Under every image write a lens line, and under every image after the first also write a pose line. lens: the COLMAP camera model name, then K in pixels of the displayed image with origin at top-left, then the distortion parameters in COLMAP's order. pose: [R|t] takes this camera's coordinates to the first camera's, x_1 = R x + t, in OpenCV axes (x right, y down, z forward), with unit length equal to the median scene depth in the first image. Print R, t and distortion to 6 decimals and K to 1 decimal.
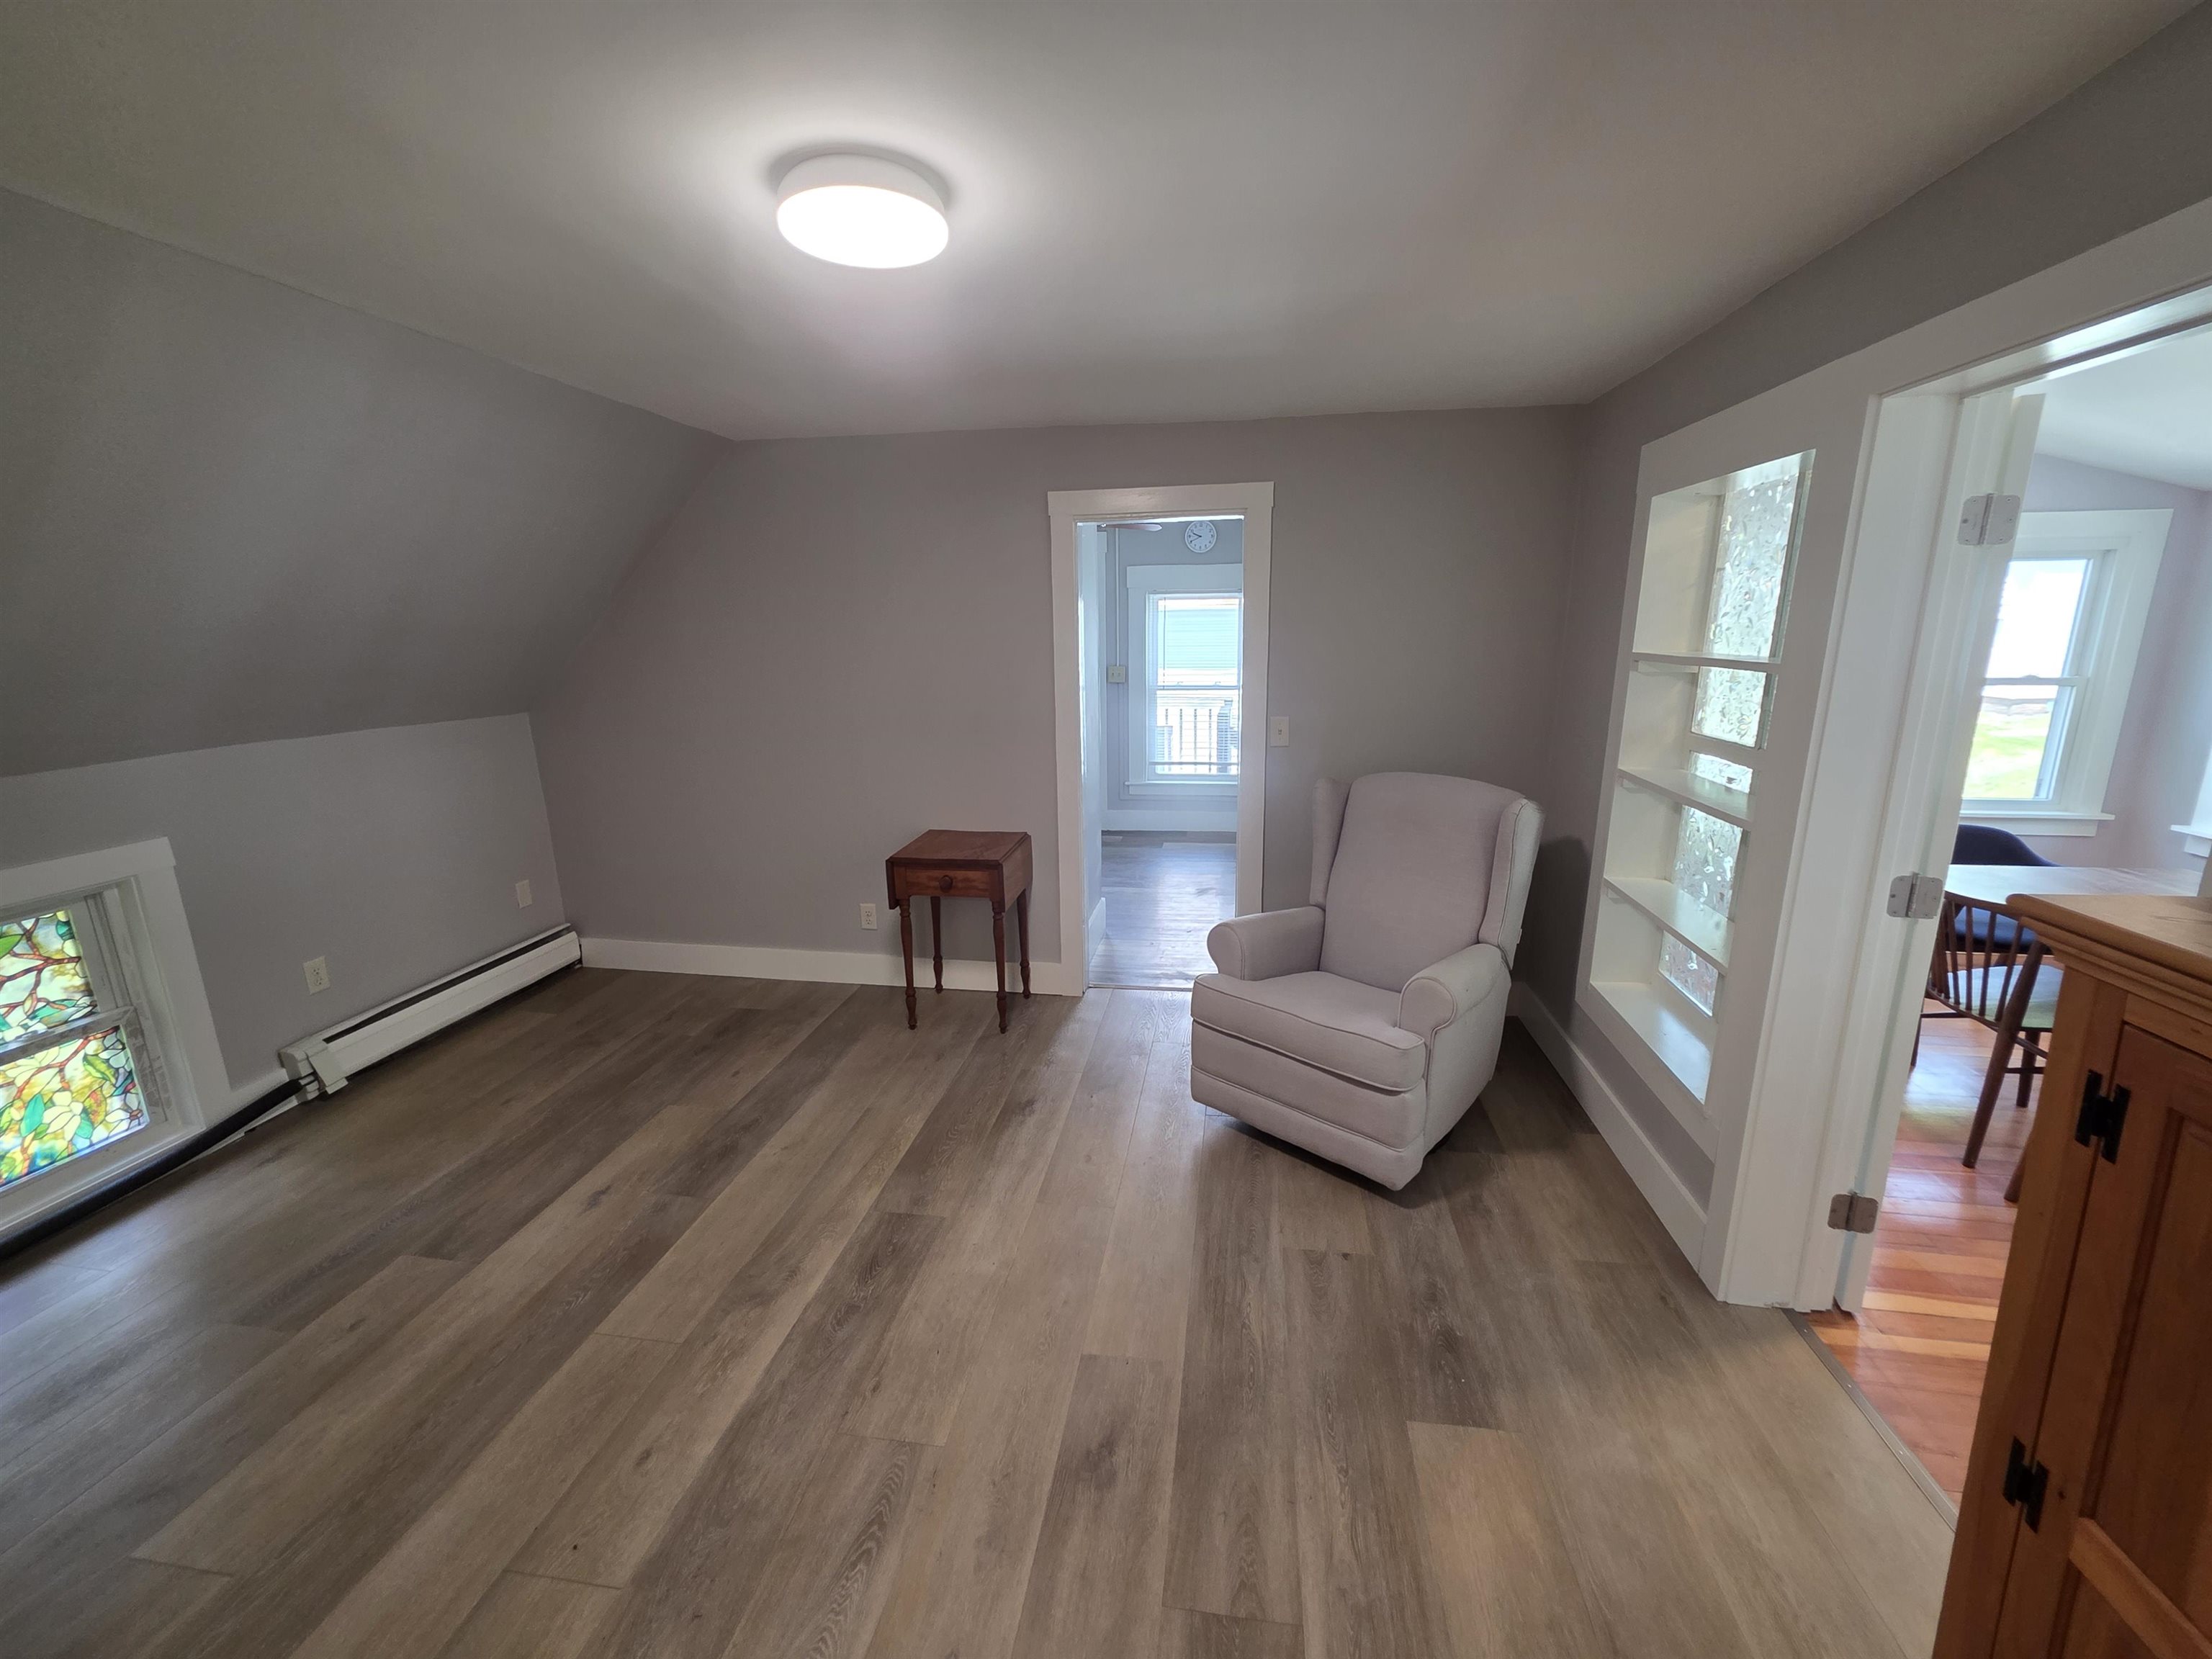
lens RADIAL K [[881.6, 0, 1108.0], [0, 881.6, 816.4], [0, 0, 1]] dist [0.000261, 0.000151]
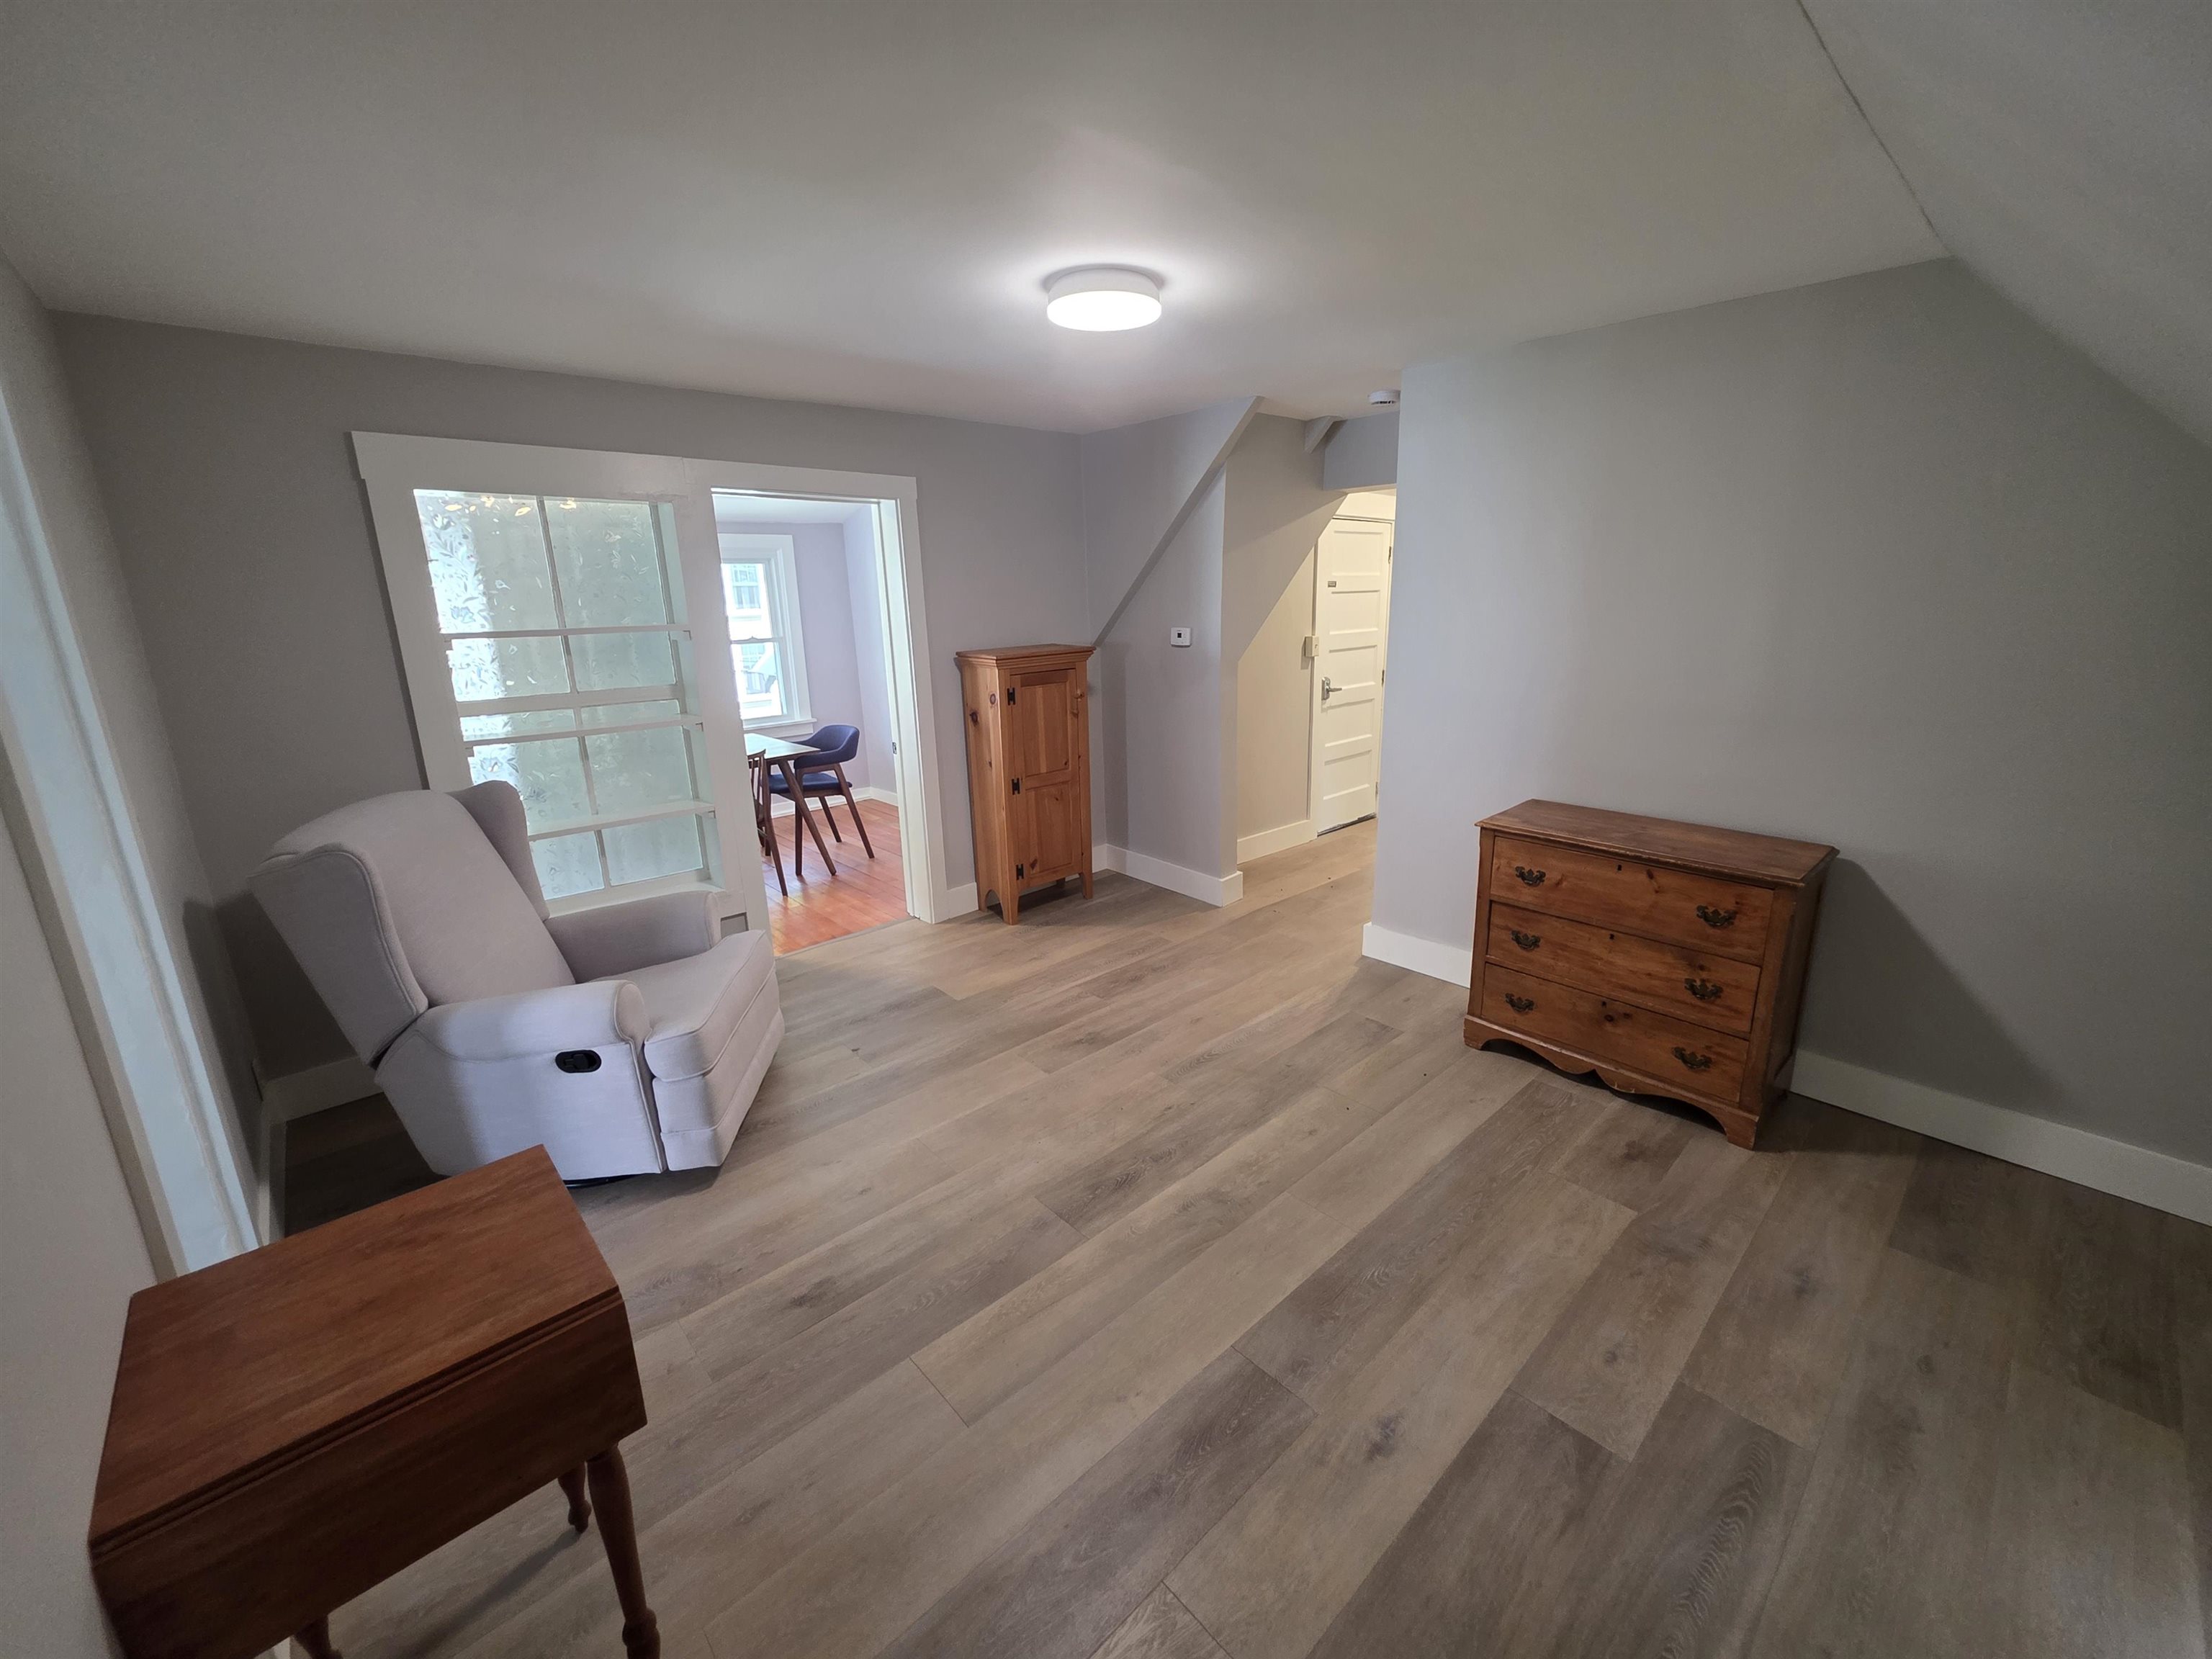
lens RADIAL K [[881.6, 0, 1108.0], [0, 881.6, 816.4], [0, 0, 1]] dist [0.000261, 0.000151]
pose [[-0.775161, -0.130155, 0.618211, -0.919055], [0.163651, 0.903780, 0.395475, -0.349470], [-0.610200, 0.407728, -0.679274, 1.660350]]
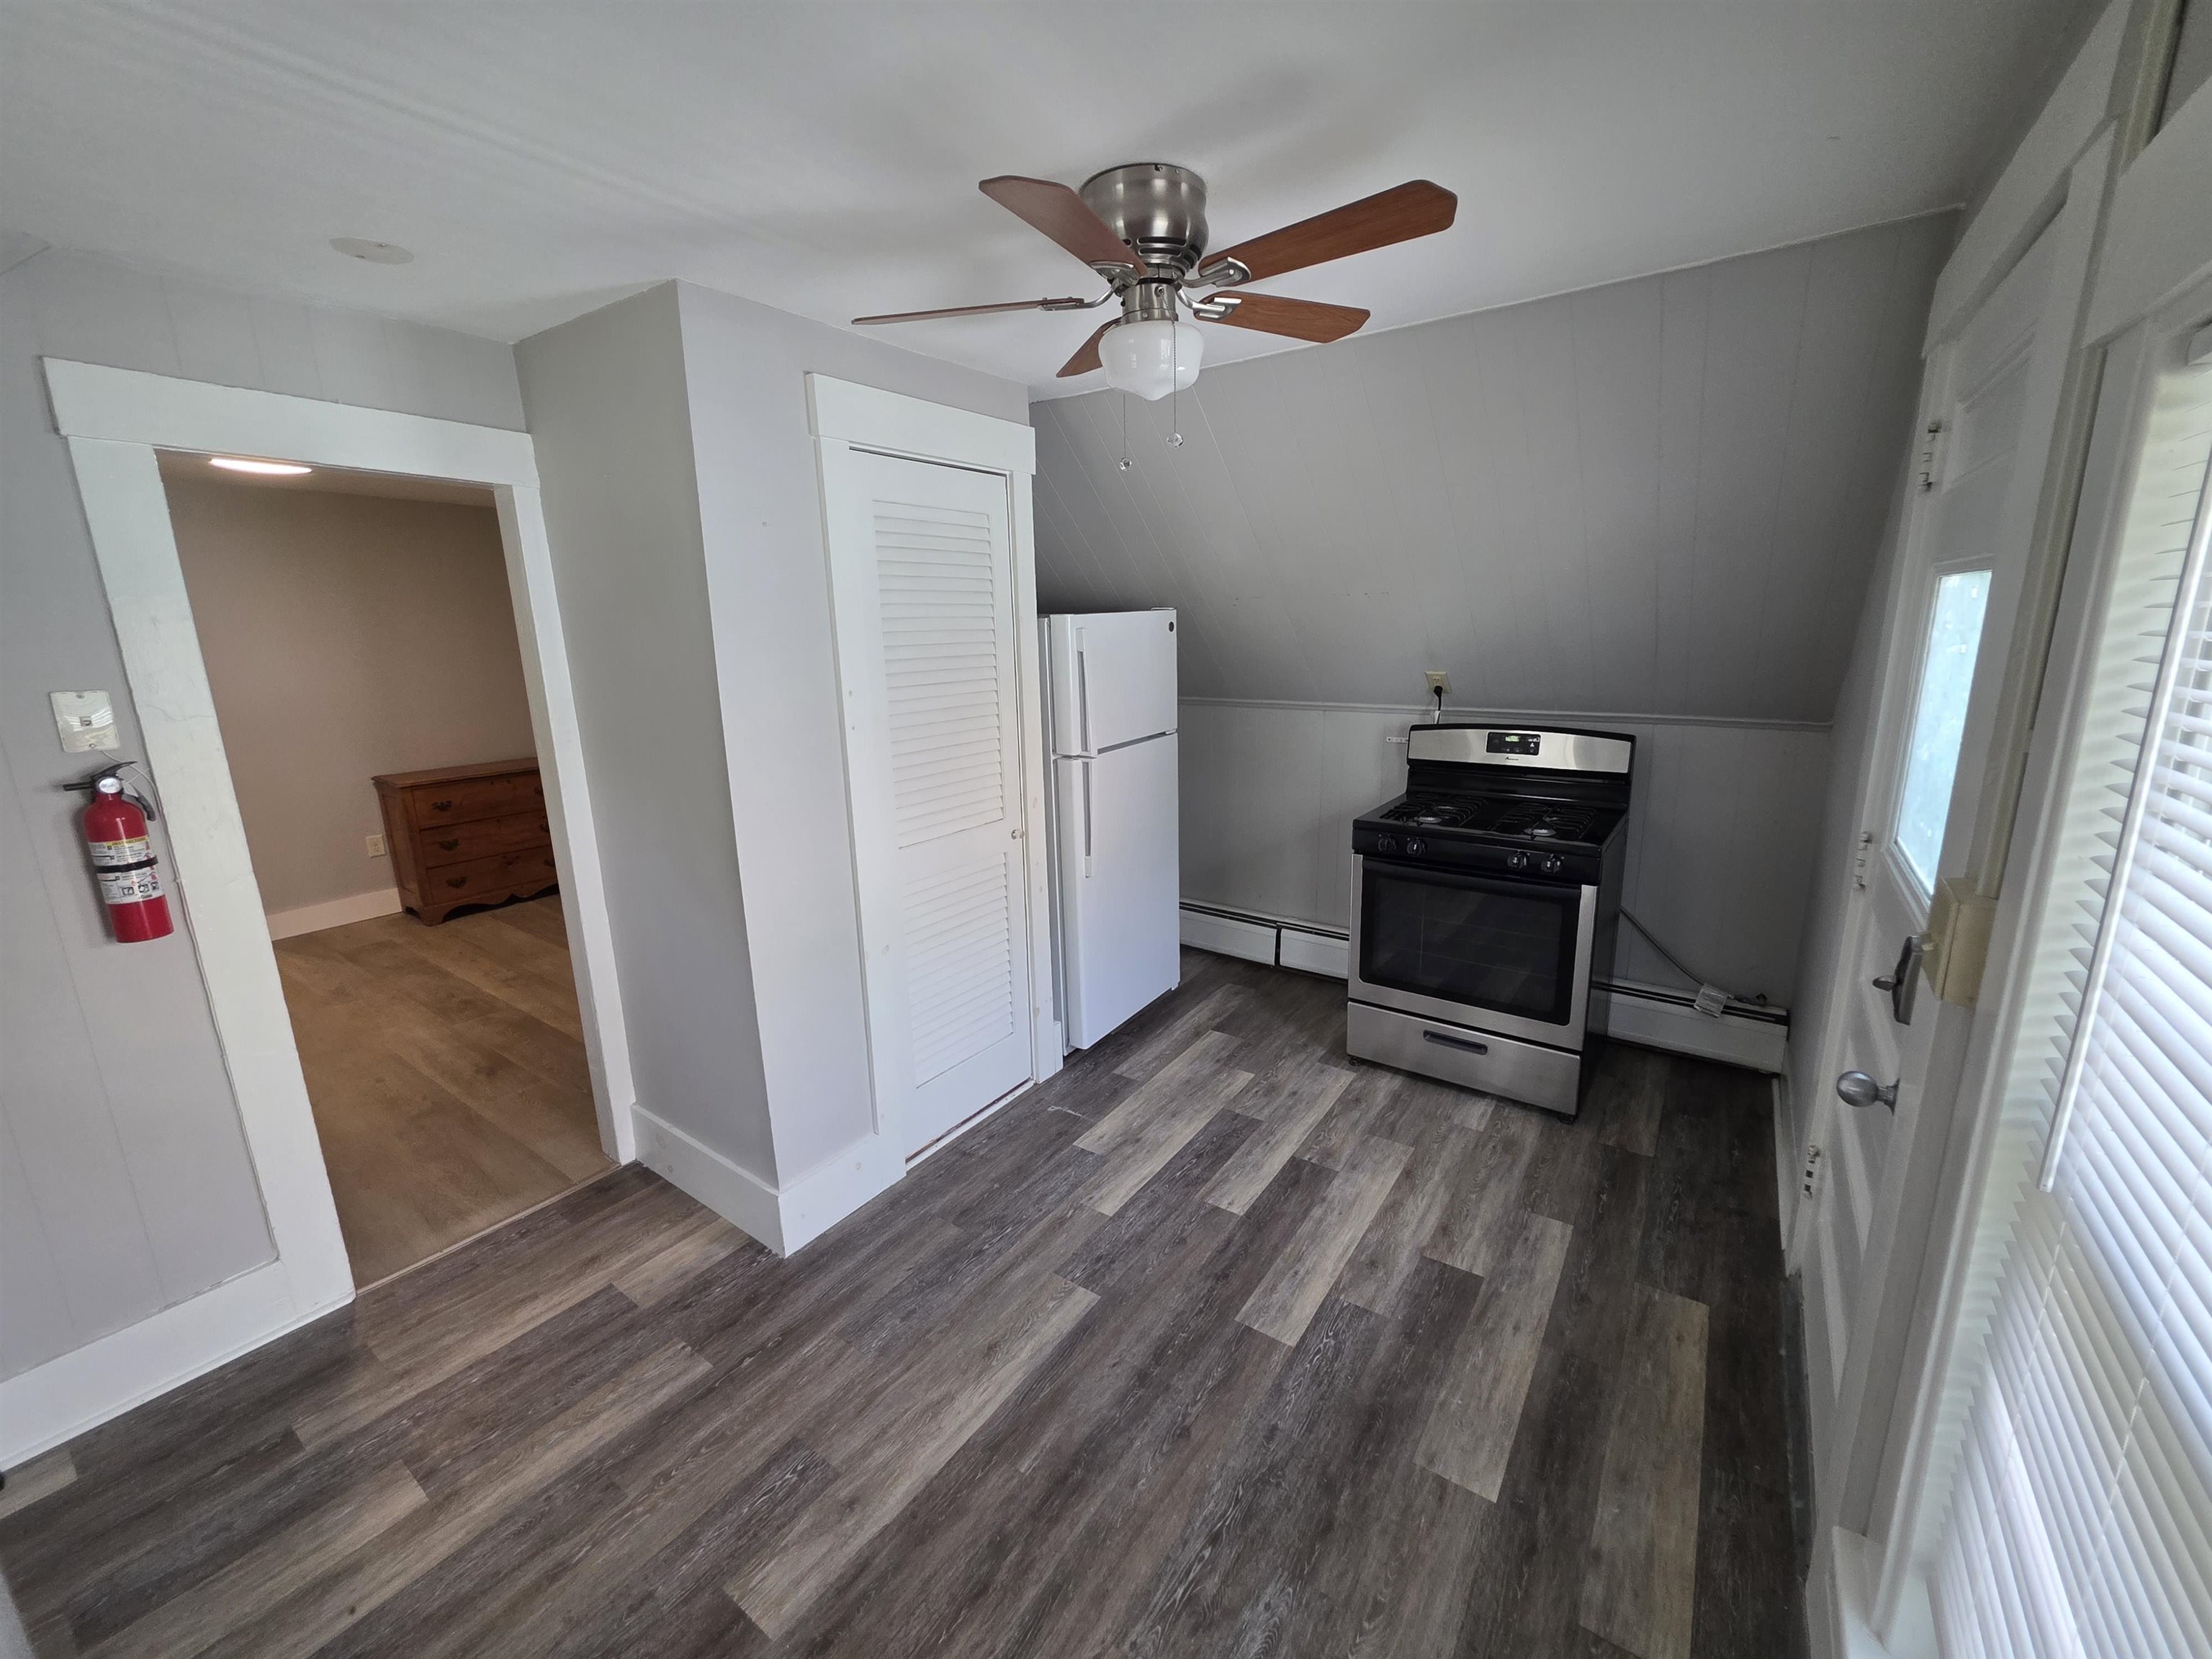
lens RADIAL K [[889.4, 0, 1117.7], [0, 889.4, 812.7], [0, 0, 1]] dist [0.001879, 0.000510]
pose [[-0.445772, 0.207781, -0.870698, 0.654699], [-0.166974, 0.936315, 0.308925, -0.641706], [0.879436, 0.283094, -0.382689, 2.871116]]
